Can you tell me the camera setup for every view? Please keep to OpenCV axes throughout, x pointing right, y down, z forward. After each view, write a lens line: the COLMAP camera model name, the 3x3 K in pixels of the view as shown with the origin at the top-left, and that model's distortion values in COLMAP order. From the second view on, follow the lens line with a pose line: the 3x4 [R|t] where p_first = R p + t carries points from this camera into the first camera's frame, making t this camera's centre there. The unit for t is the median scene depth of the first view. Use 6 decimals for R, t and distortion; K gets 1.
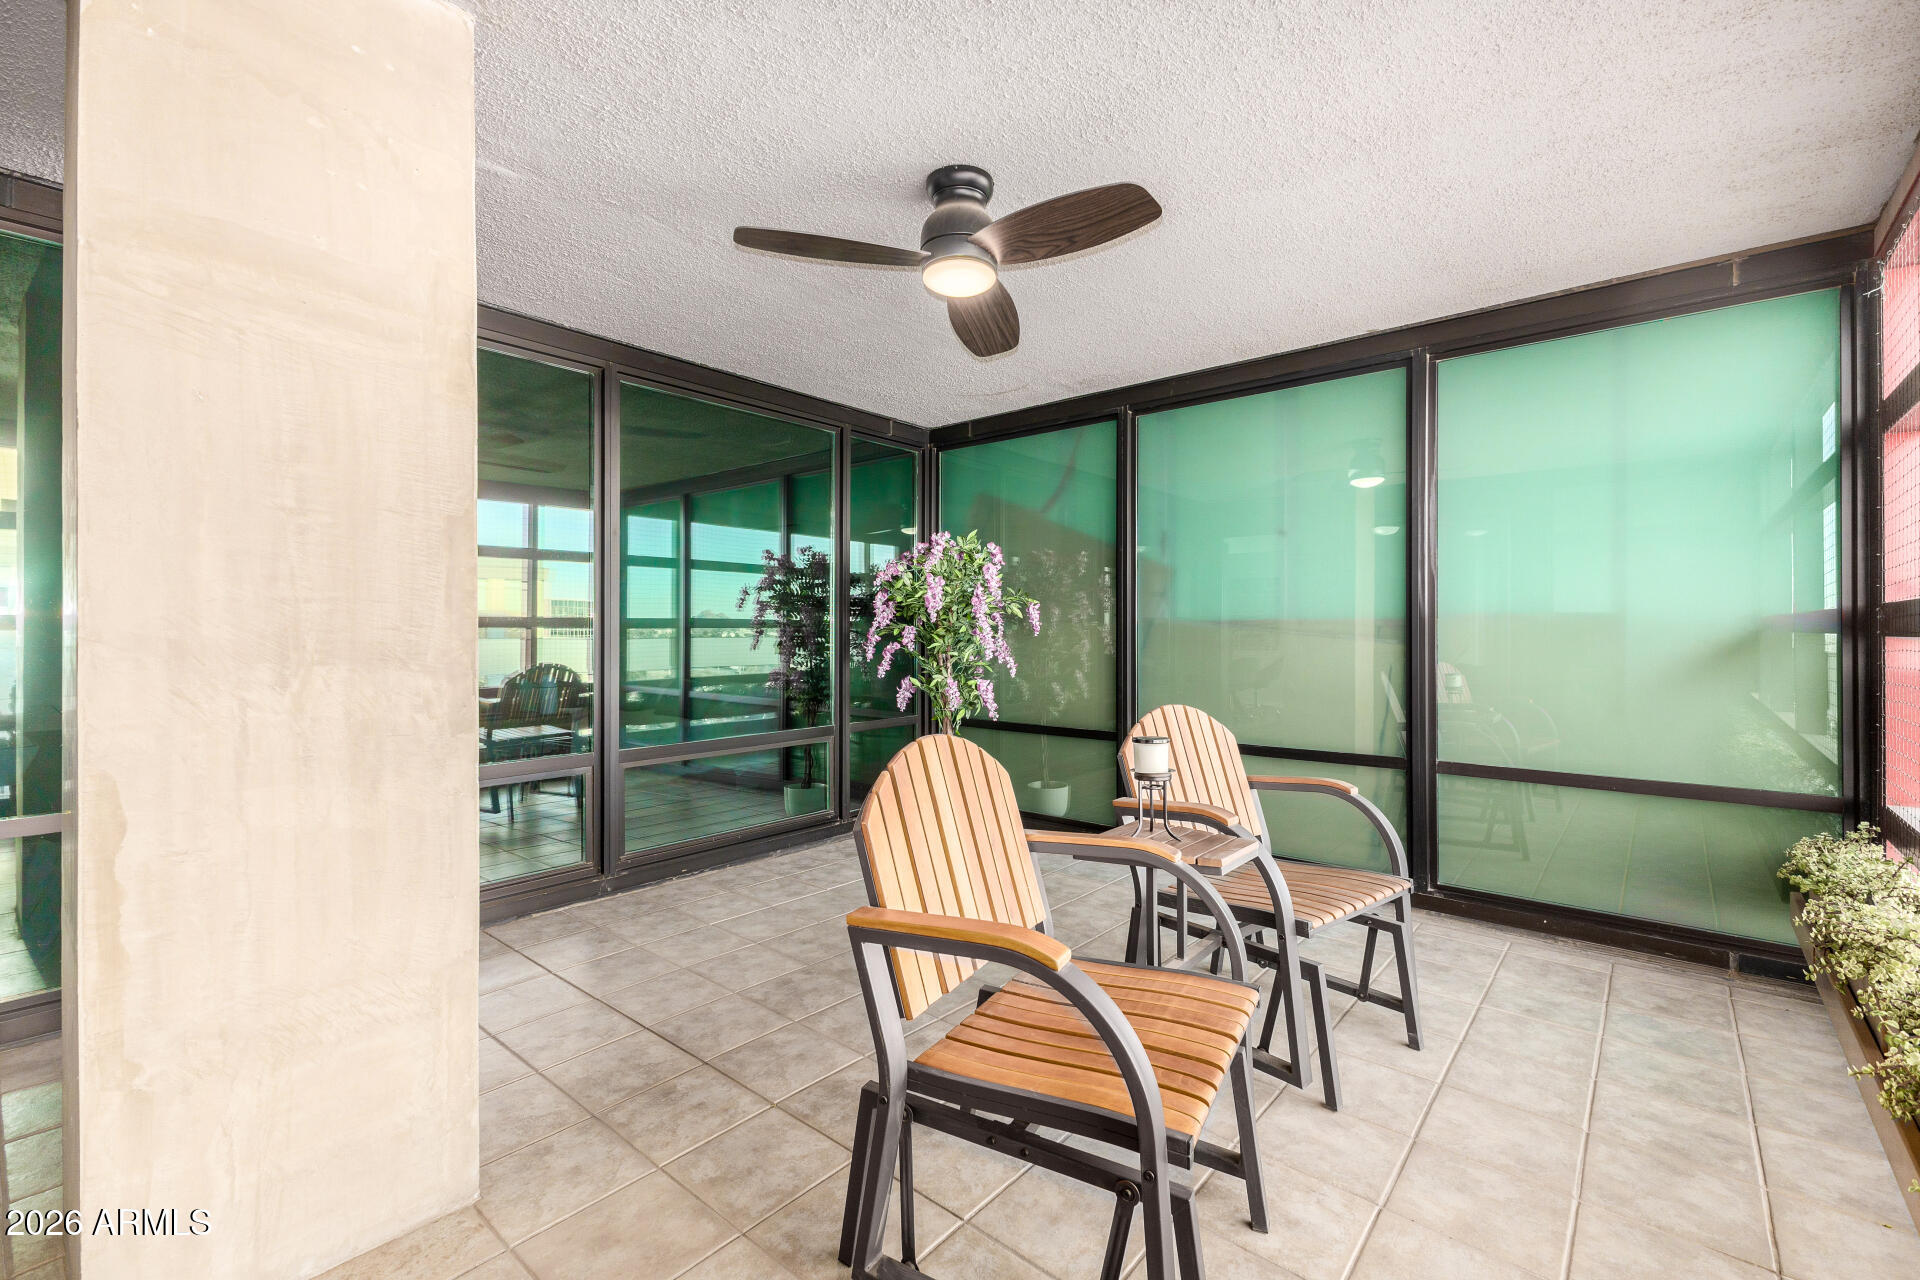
lens RADIAL K [[830.1, 0, 964.6], [0, 830.1, 631.6], [0, 0, 1]] dist [0.015456, -0.000113]
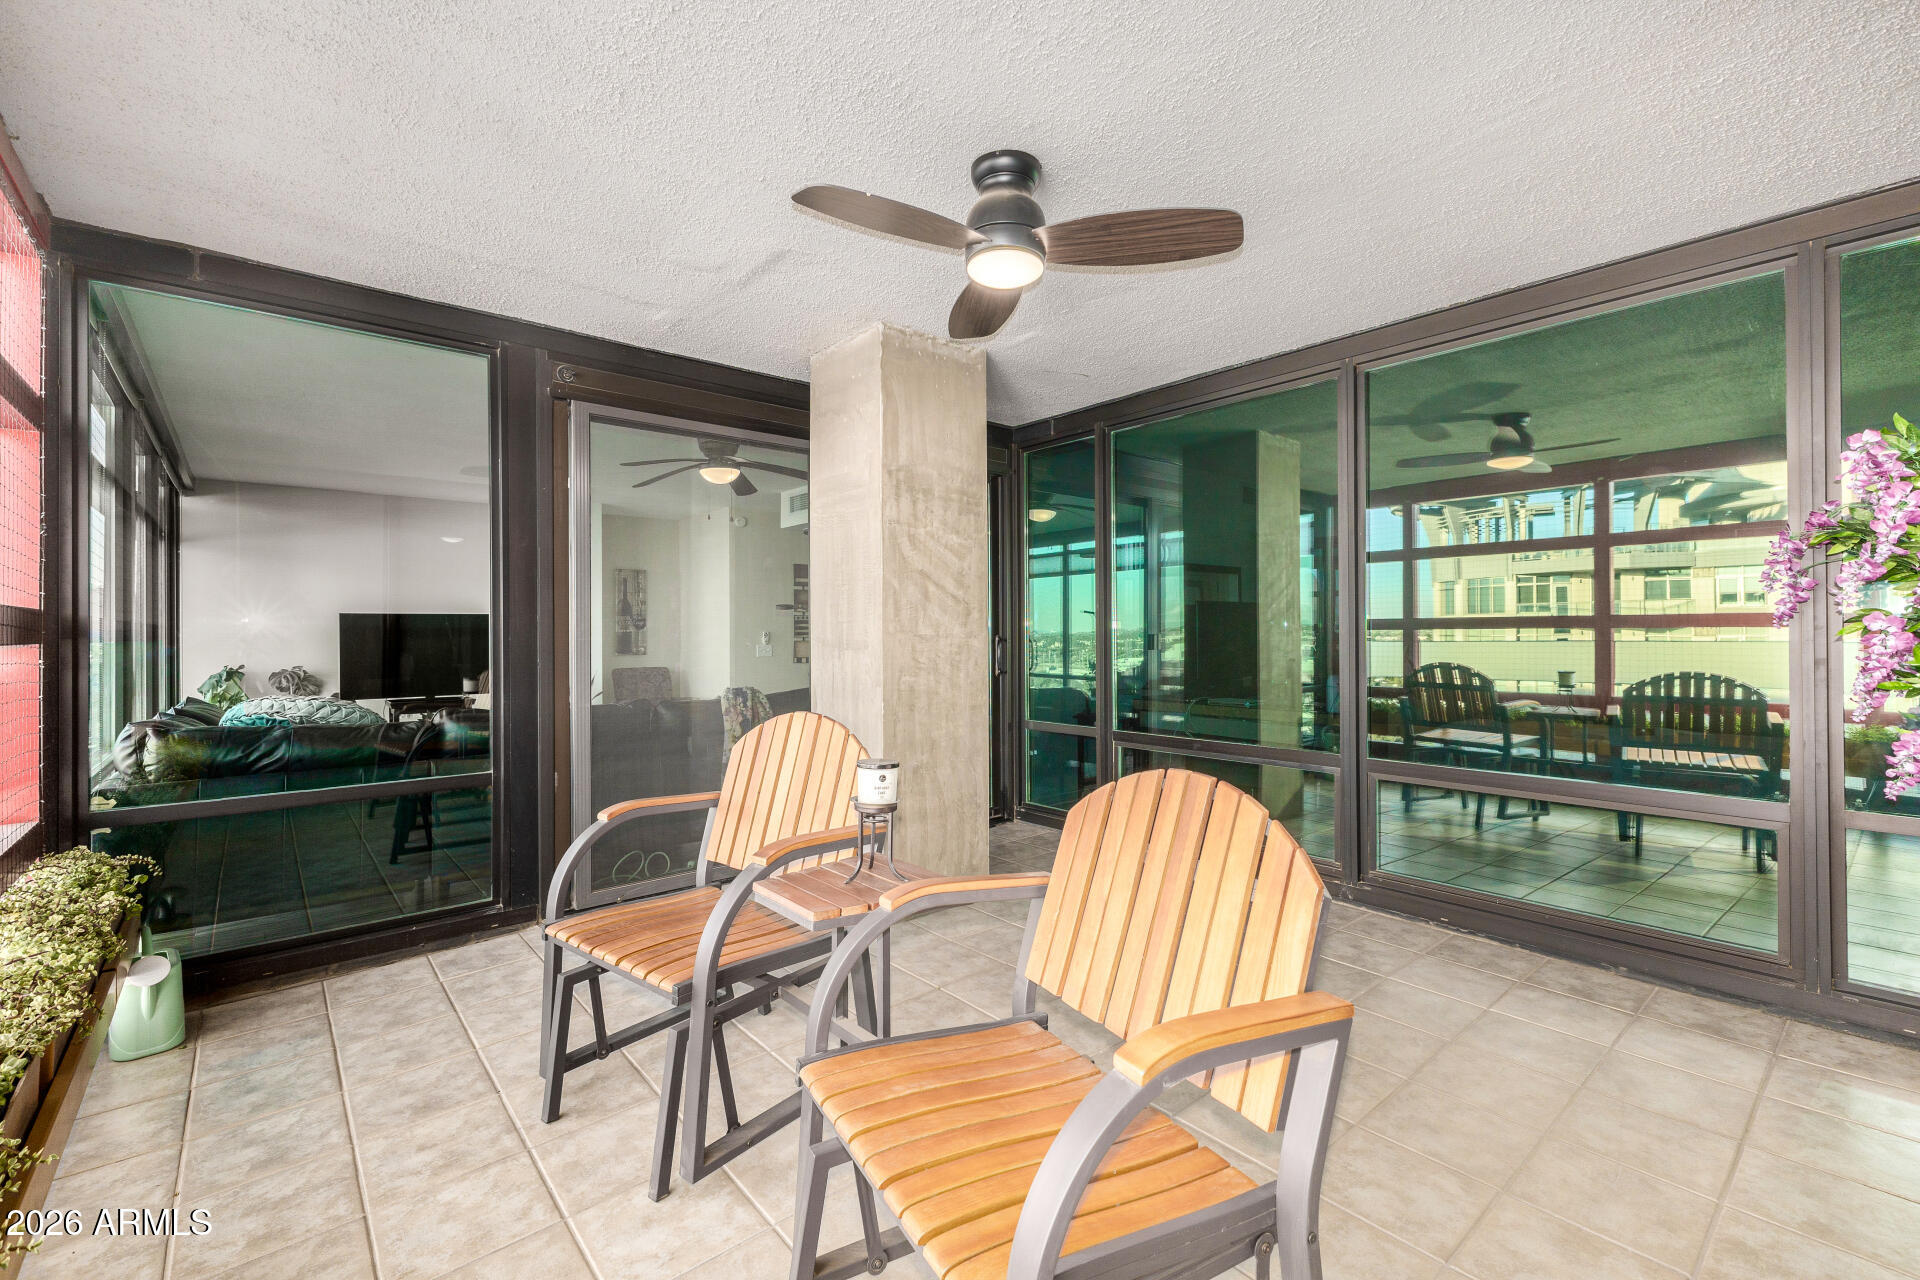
lens RADIAL K [[830.1, 0, 964.6], [0, 830.1, 631.6], [0, 0, 1]] dist [0.015456, -0.000113]
pose [[-0.170344, -0.001428, -0.985384, 0.585845], [0.005443, 0.999982, -0.002390, -0.002501], [0.985370, -0.005771, -0.170333, 0.686437]]
